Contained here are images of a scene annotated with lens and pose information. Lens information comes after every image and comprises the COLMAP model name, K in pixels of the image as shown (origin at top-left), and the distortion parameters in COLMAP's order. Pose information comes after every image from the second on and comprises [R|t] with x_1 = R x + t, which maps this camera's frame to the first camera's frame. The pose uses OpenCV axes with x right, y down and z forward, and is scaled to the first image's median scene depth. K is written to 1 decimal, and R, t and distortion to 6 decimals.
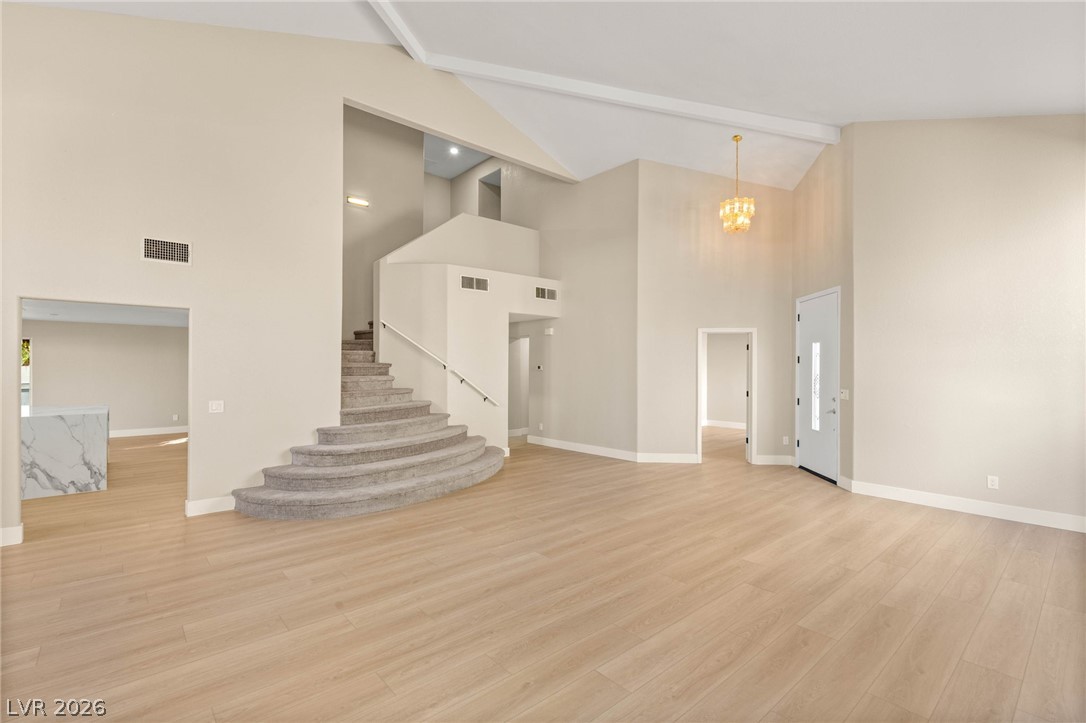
lens RADIAL K [[489.1, 0, 541.2], [0, 489.1, 367.3], [0, 0, 1]] dist [-0.000053, 0.000037]
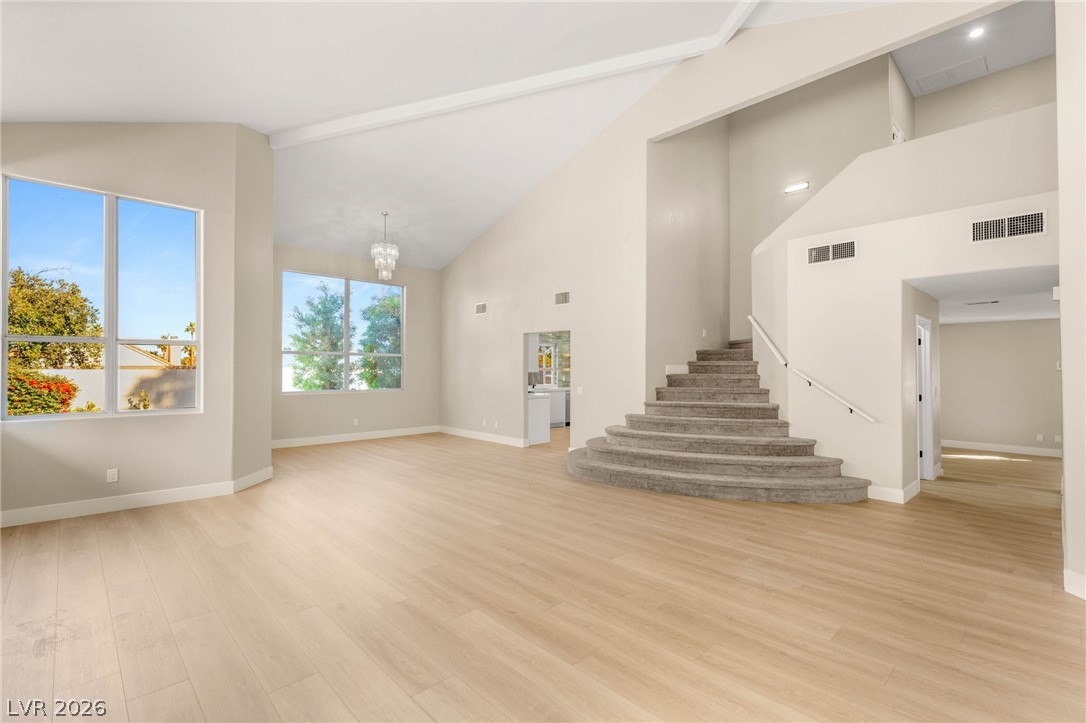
lens RADIAL K [[493.4, 0, 542.6], [0, 493.4, 358.6], [0, 0, 1]] dist [0.001590, -0.000027]
pose [[0.047536, -0.017719, -0.998712, 0.816816], [0.001321, 0.999843, -0.017676, 0.003929], [0.998869, -0.000479, 0.047552, 0.723864]]
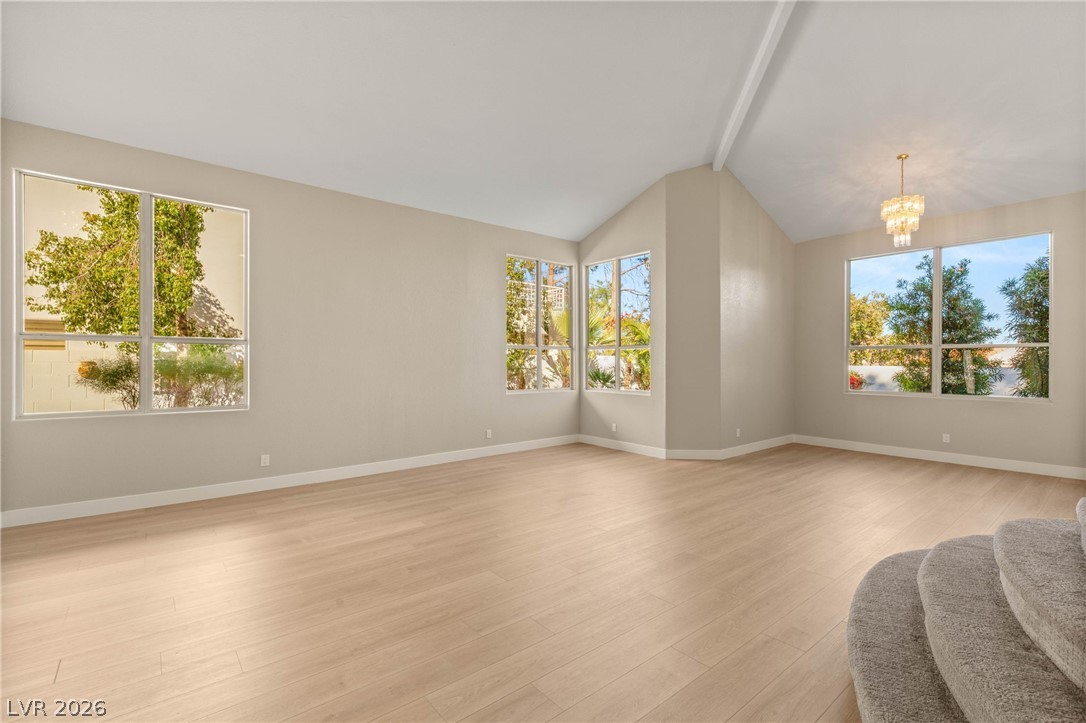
lens RADIAL K [[482.0, 0, 543.0], [0, 482.0, 363.1], [0, 0, 1]] dist [0.016744, 0.000031]
pose [[-0.999613, -0.004263, 0.027478, 0.070005], [-0.004308, 0.999989, -0.001584, 0.006560], [-0.027471, -0.001702, -0.999621, 1.445704]]
